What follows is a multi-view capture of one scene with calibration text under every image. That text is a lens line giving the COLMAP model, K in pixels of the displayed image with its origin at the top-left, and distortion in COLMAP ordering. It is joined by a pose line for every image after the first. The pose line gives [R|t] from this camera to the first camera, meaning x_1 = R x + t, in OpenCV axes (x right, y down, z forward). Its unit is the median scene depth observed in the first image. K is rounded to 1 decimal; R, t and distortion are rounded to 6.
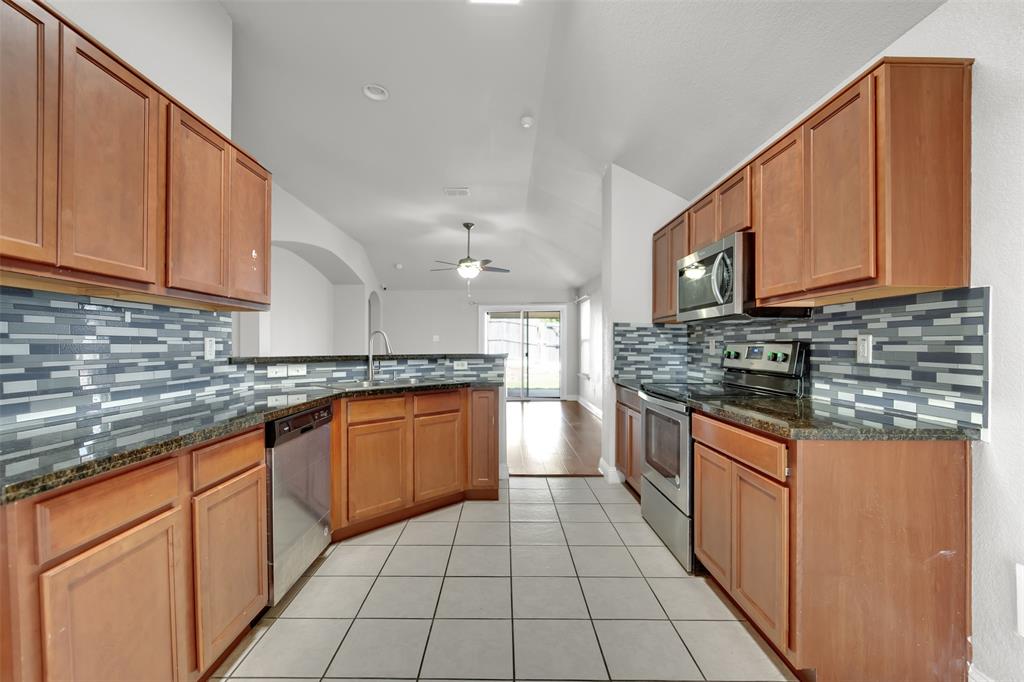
lens RADIAL K [[433.5, 0, 509.3], [0, 433.5, 350.3], [0, 0, 1]] dist [-0.024656, -0.000103]
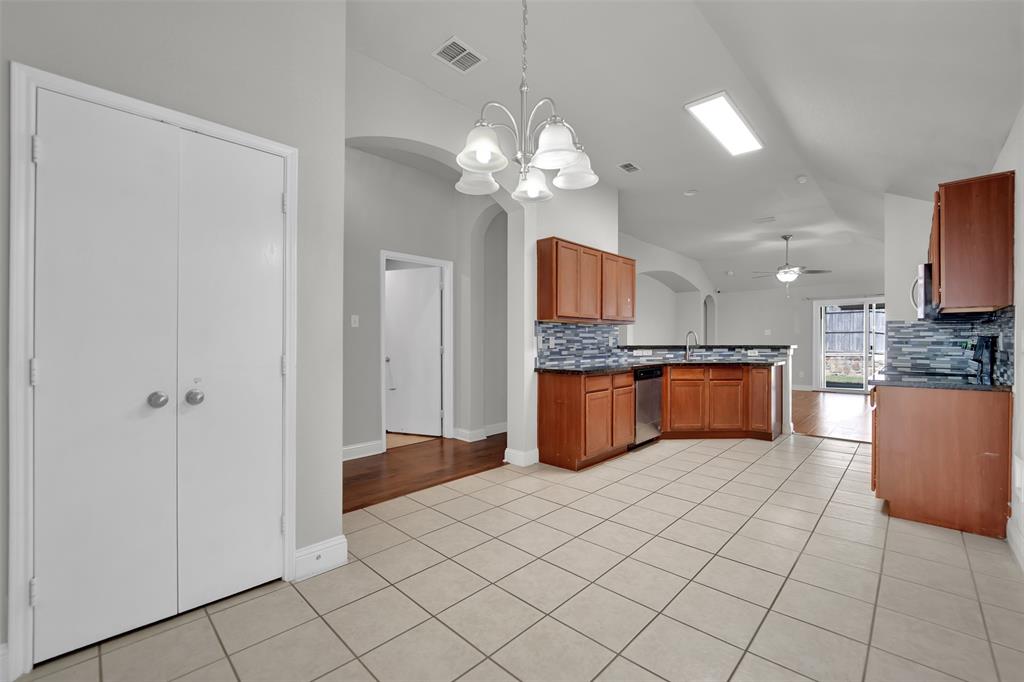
lens RADIAL K [[421.4, 0, 512.0], [0, 421.4, 341.0], [0, 0, 1]] dist [0.002095, 0.000253]
pose [[0.713041, -0.000947, -0.701122, 0.473075], [-0.003879, 0.999978, -0.005295, 0.007414], [0.701112, 0.006495, 0.713022, -0.914685]]
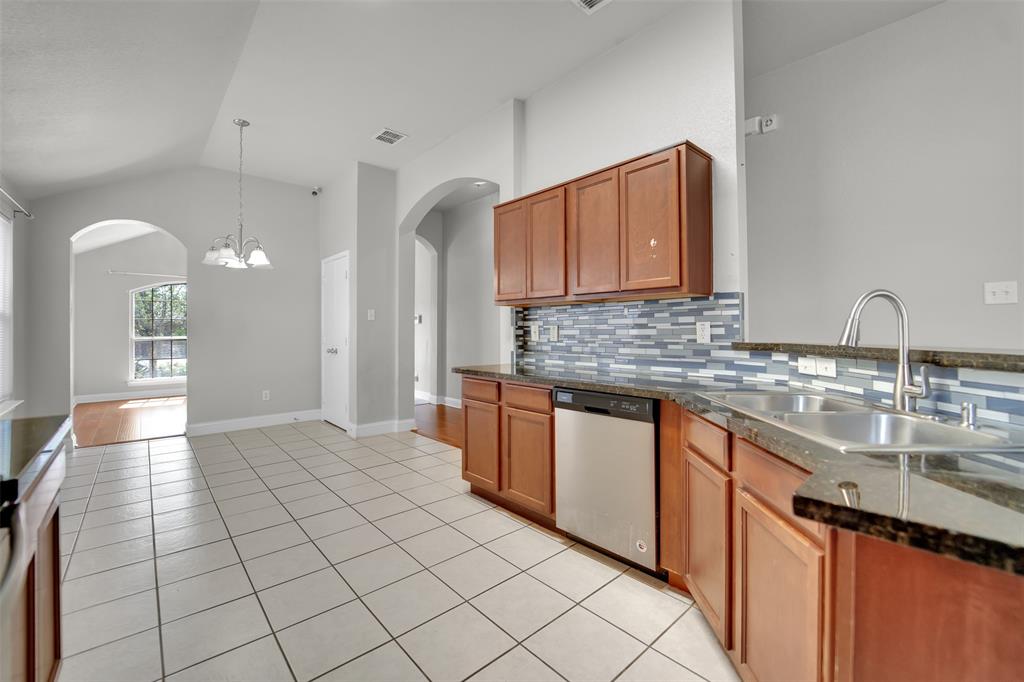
lens RADIAL K [[421.4, 0, 512.0], [0, 421.4, 341.0], [0, 0, 1]] dist [0.002095, 0.000253]
pose [[-0.750785, 0.015184, -0.660372, 0.307123], [-0.004263, 0.999604, 0.027831, -0.009156], [0.660533, 0.023710, -0.750423, 1.363544]]
